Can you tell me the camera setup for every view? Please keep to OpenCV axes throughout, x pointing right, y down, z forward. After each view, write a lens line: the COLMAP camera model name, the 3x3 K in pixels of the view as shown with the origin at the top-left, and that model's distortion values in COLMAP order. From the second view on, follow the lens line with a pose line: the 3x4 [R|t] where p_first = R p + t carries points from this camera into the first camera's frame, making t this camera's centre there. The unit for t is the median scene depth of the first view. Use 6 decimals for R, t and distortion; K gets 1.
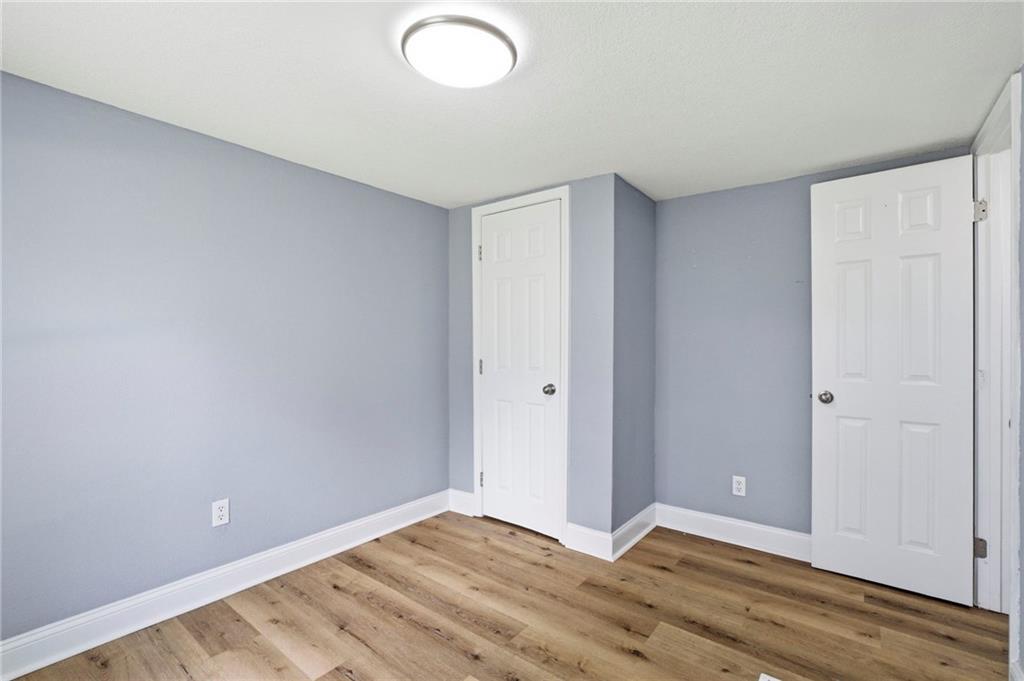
lens RADIAL K [[459.1, 0, 503.1], [0, 459.1, 339.4], [0, 0, 1]] dist [-0.020589, 0.000868]
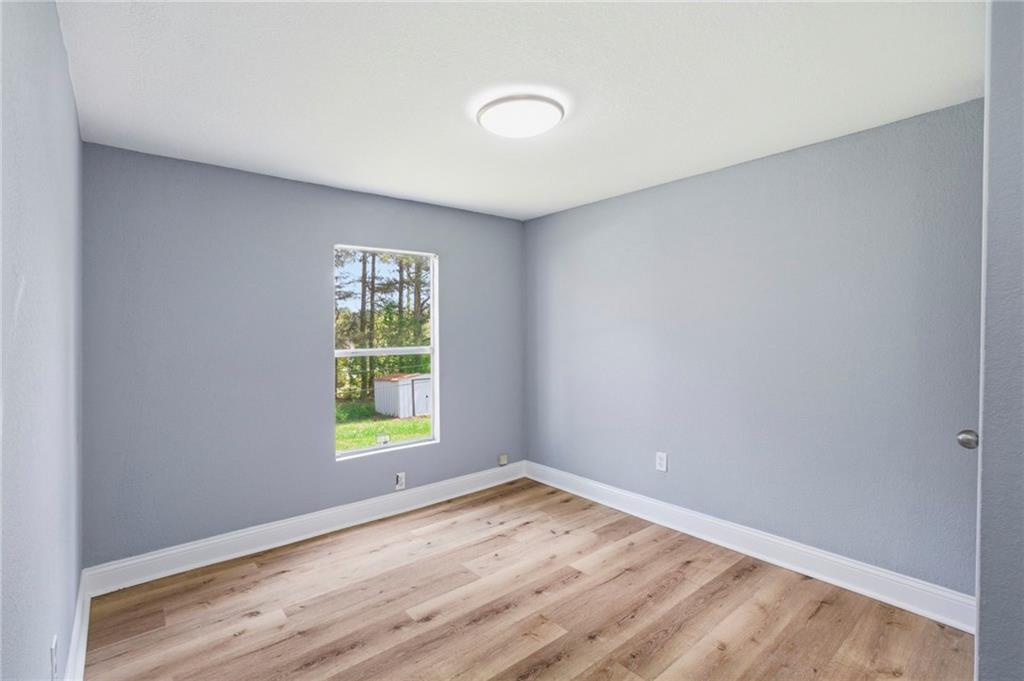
lens RADIAL K [[459.1, 0, 502.7], [0, 459.1, 339.4], [0, 0, 1]] dist [-0.020589, 0.000868]
pose [[-0.184508, 0.014369, -0.982726, 0.769736], [0.000222, 0.999894, 0.014579, -0.000903], [0.982831, 0.002472, -0.184491, 0.763872]]
